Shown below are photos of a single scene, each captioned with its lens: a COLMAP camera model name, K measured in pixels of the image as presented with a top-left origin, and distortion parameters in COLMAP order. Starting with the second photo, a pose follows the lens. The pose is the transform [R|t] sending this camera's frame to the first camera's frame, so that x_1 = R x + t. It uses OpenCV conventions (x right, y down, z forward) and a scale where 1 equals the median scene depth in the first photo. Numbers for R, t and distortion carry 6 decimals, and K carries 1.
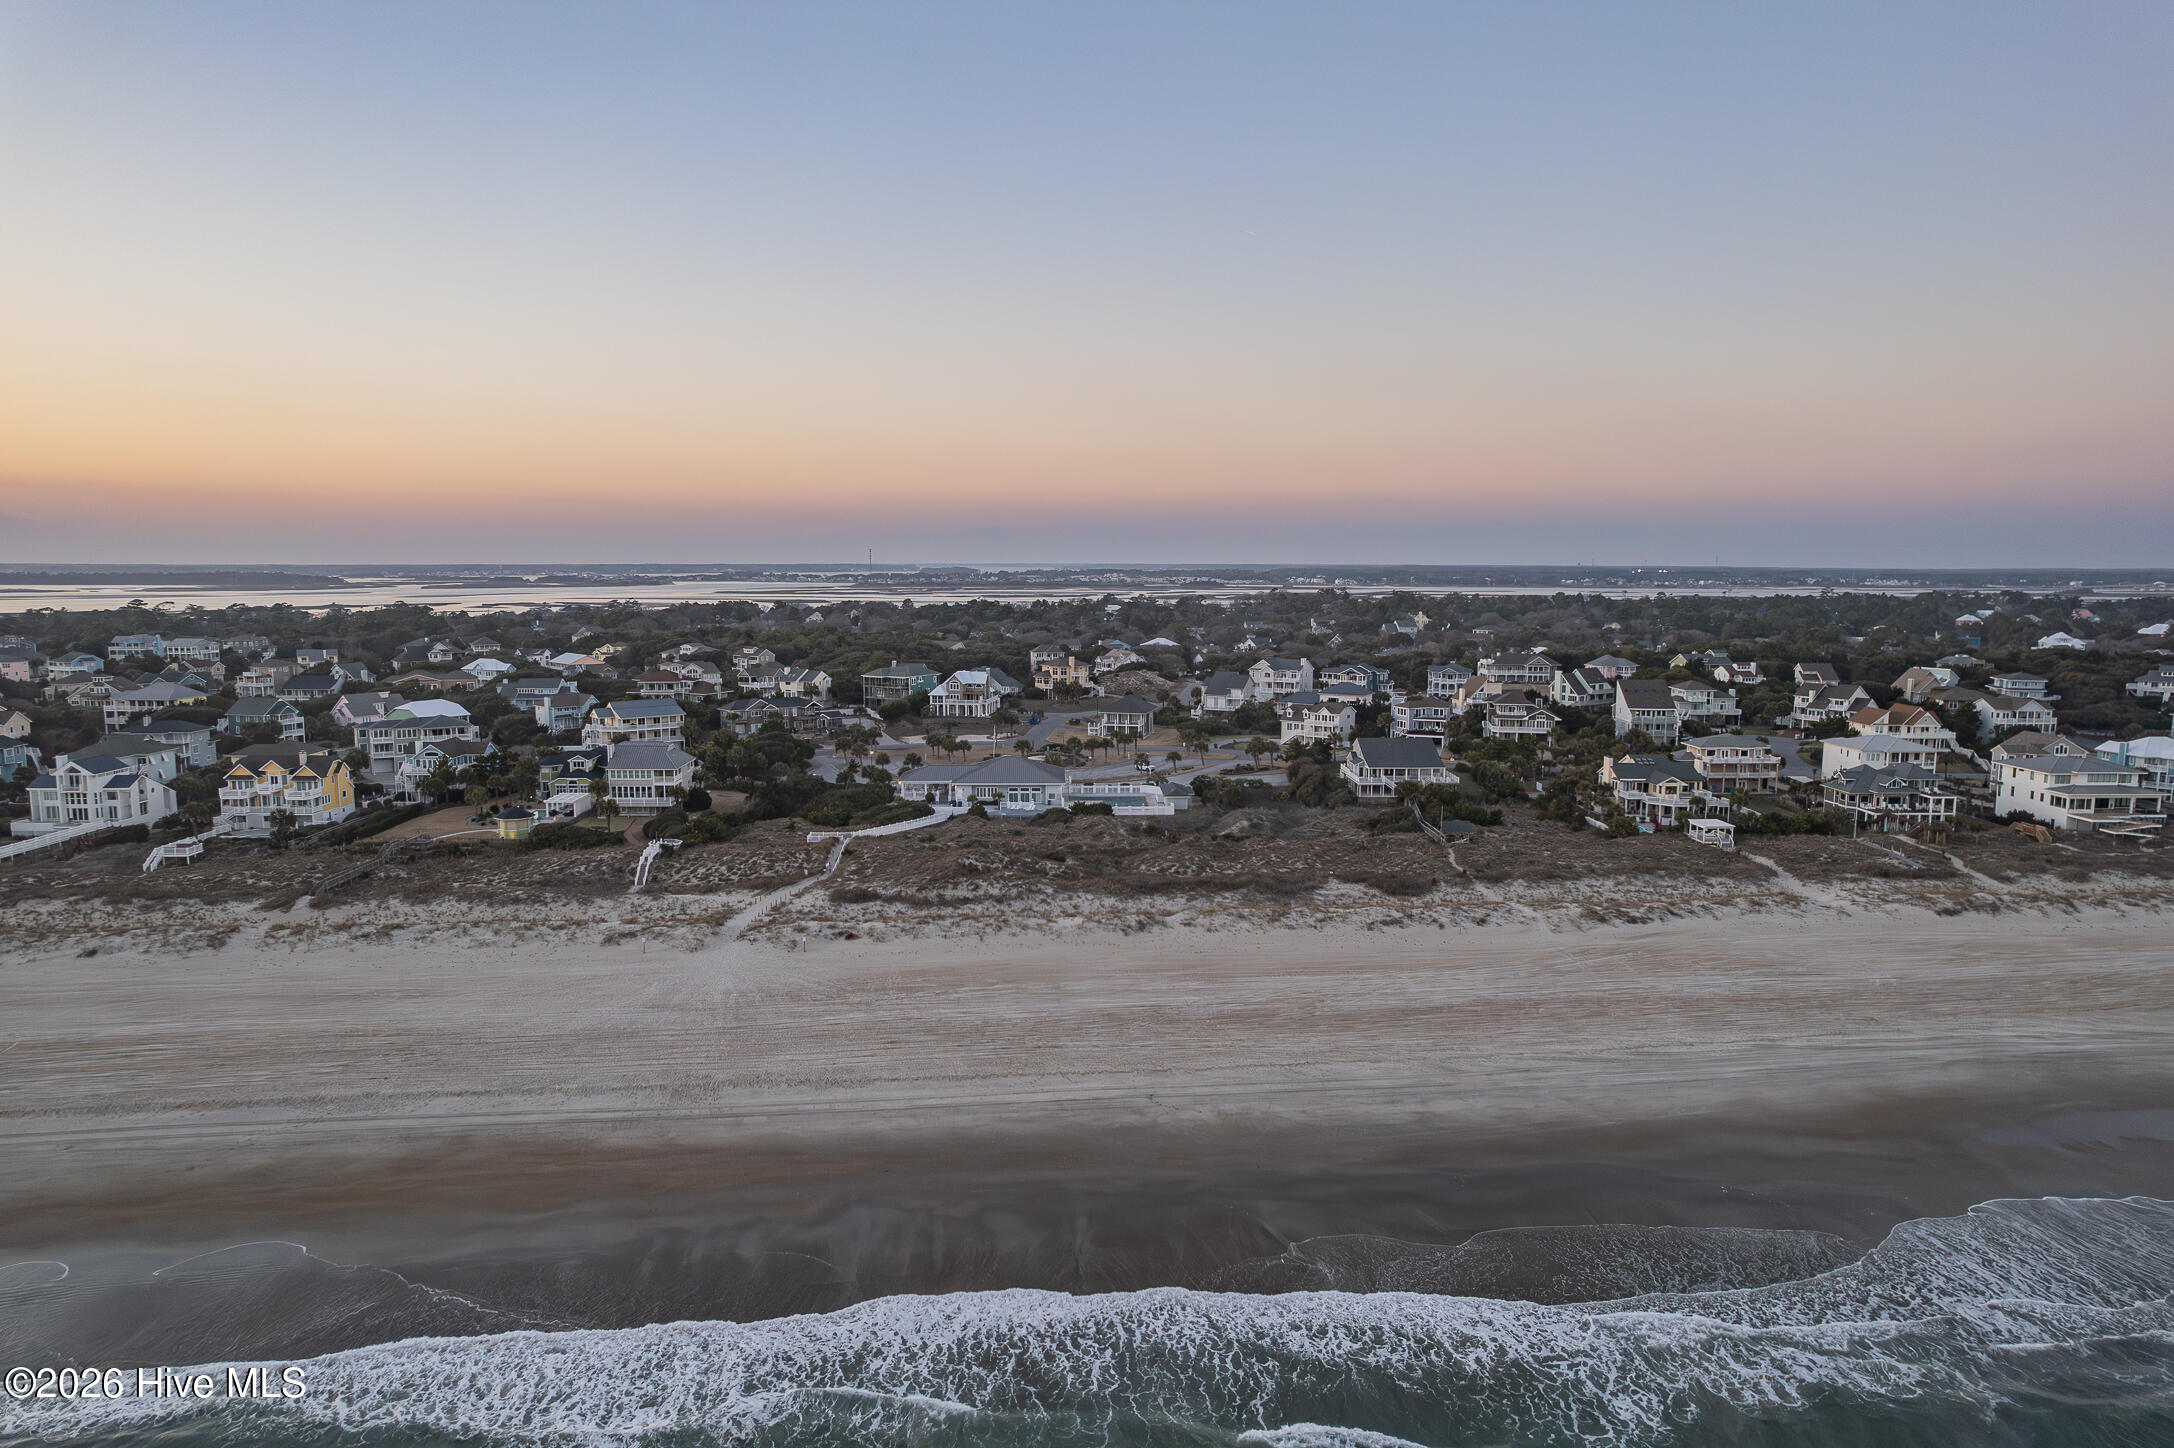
lens RADIAL K [[1382.9, 0, 1095.7], [0, 1382.9, 747.4], [0, 0, 1]] dist [-0.080899, 0.089226]
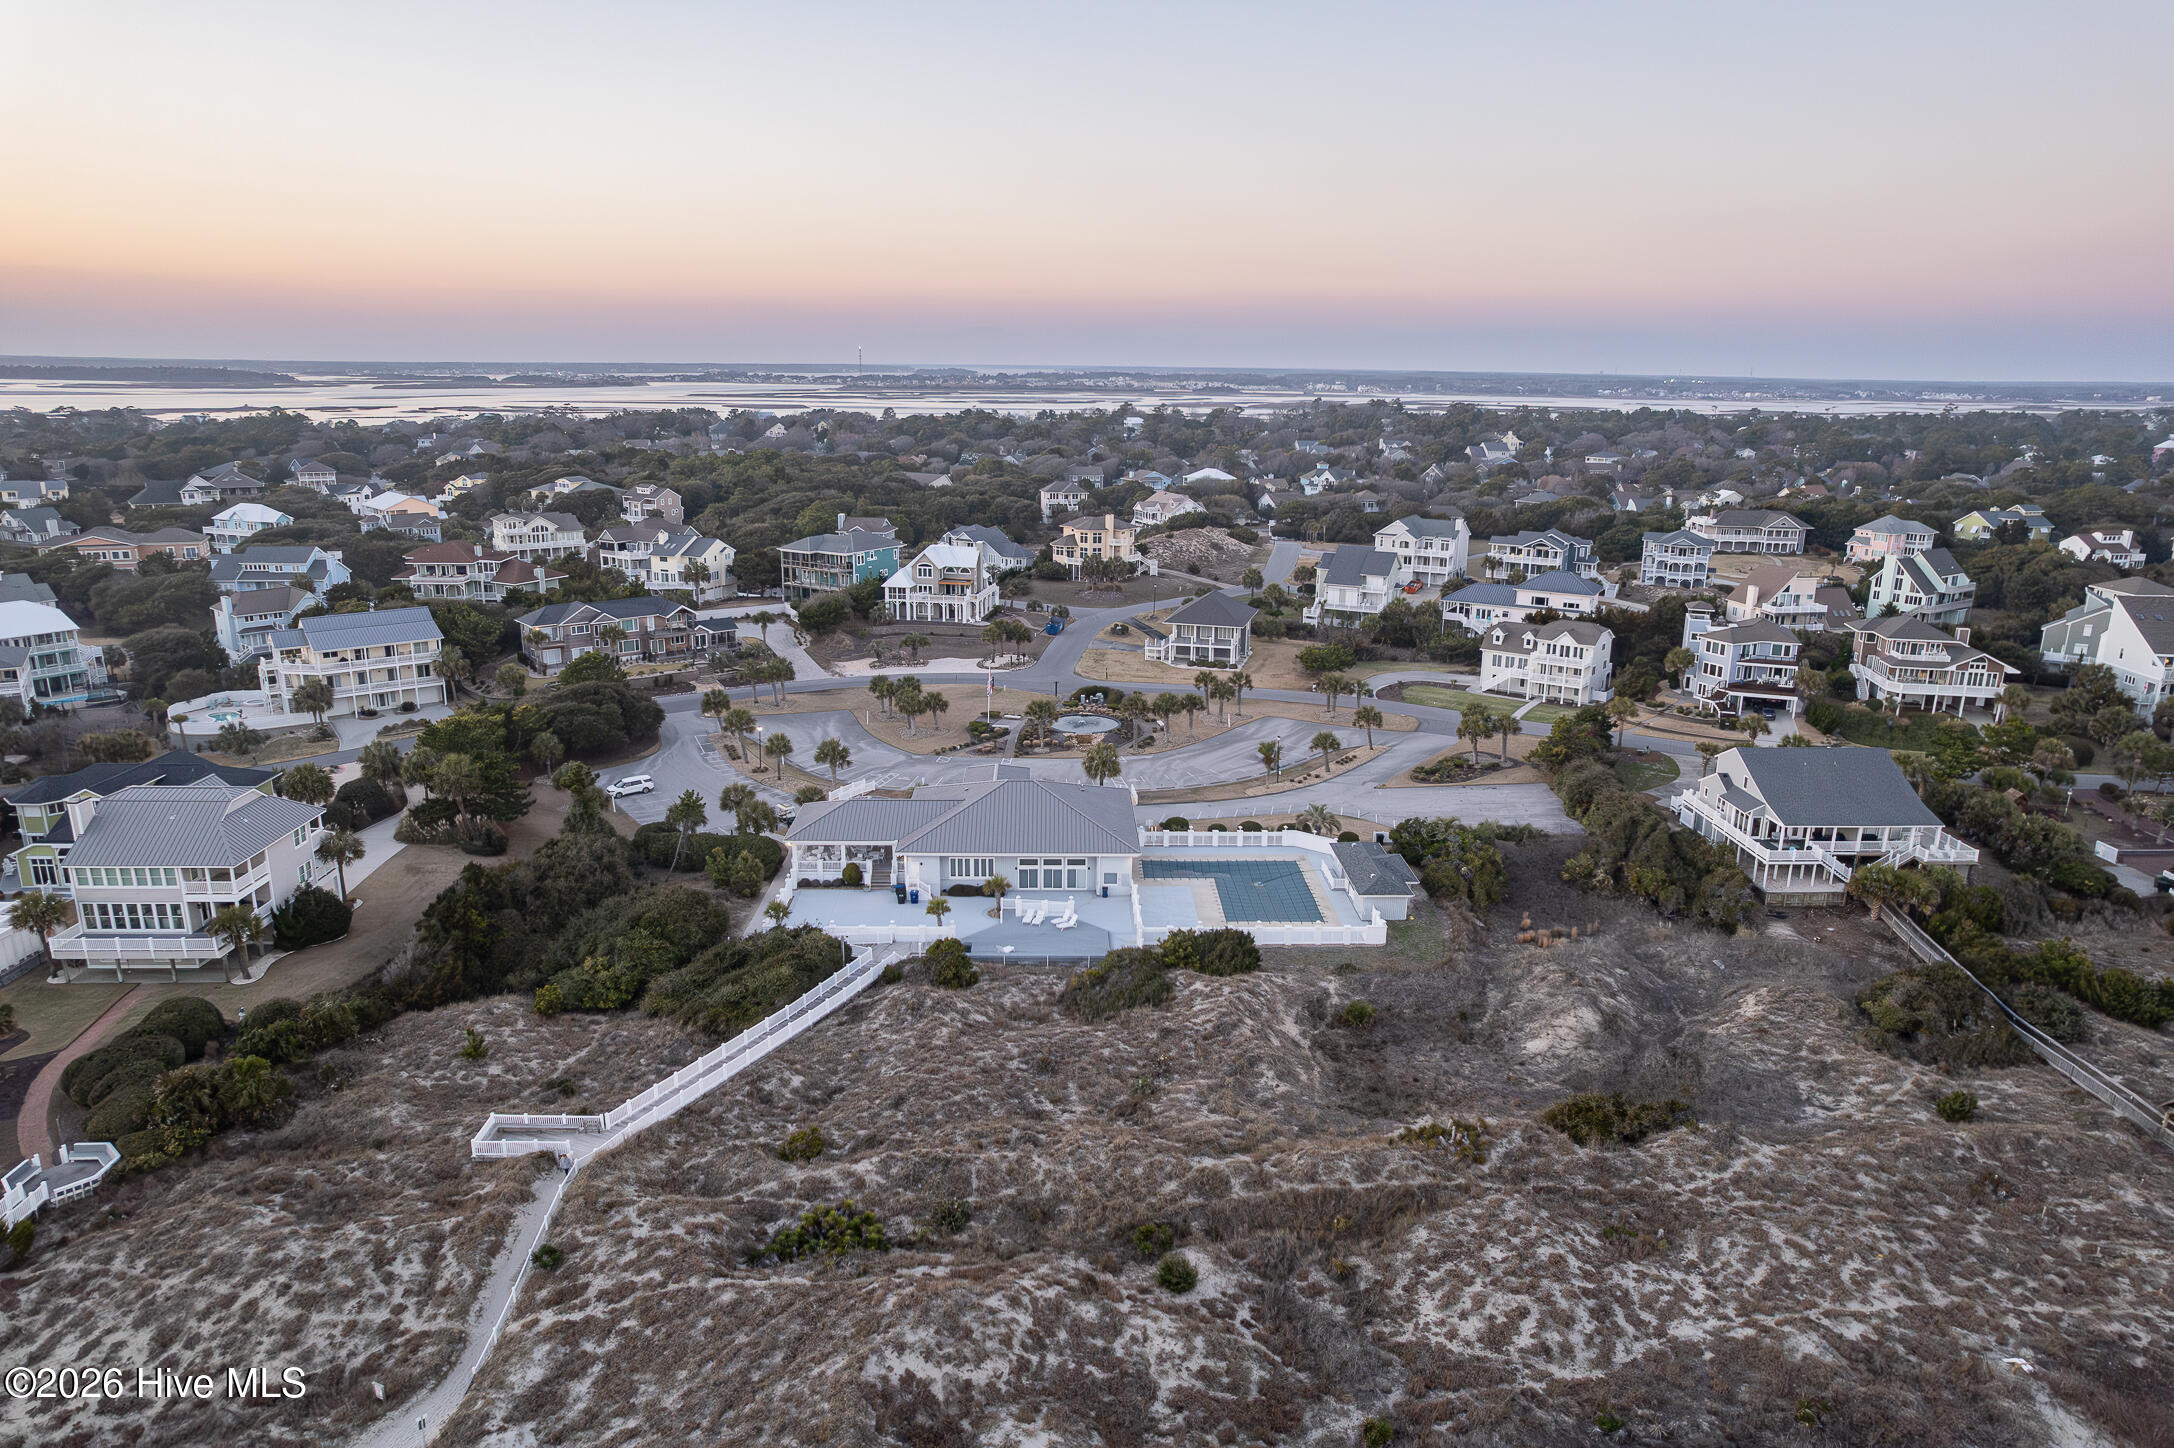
lens RADIAL K [[1382.9, 0, 1095.7], [0, 1382.9, 747.4], [0, 0, 1]] dist [-0.080899, 0.089226]
pose [[0.999959, 0.008879, 0.001894, -0.028937], [-0.009056, 0.990402, 0.137923, -0.055985], [-0.000652, -0.137935, 0.990441, 0.411828]]
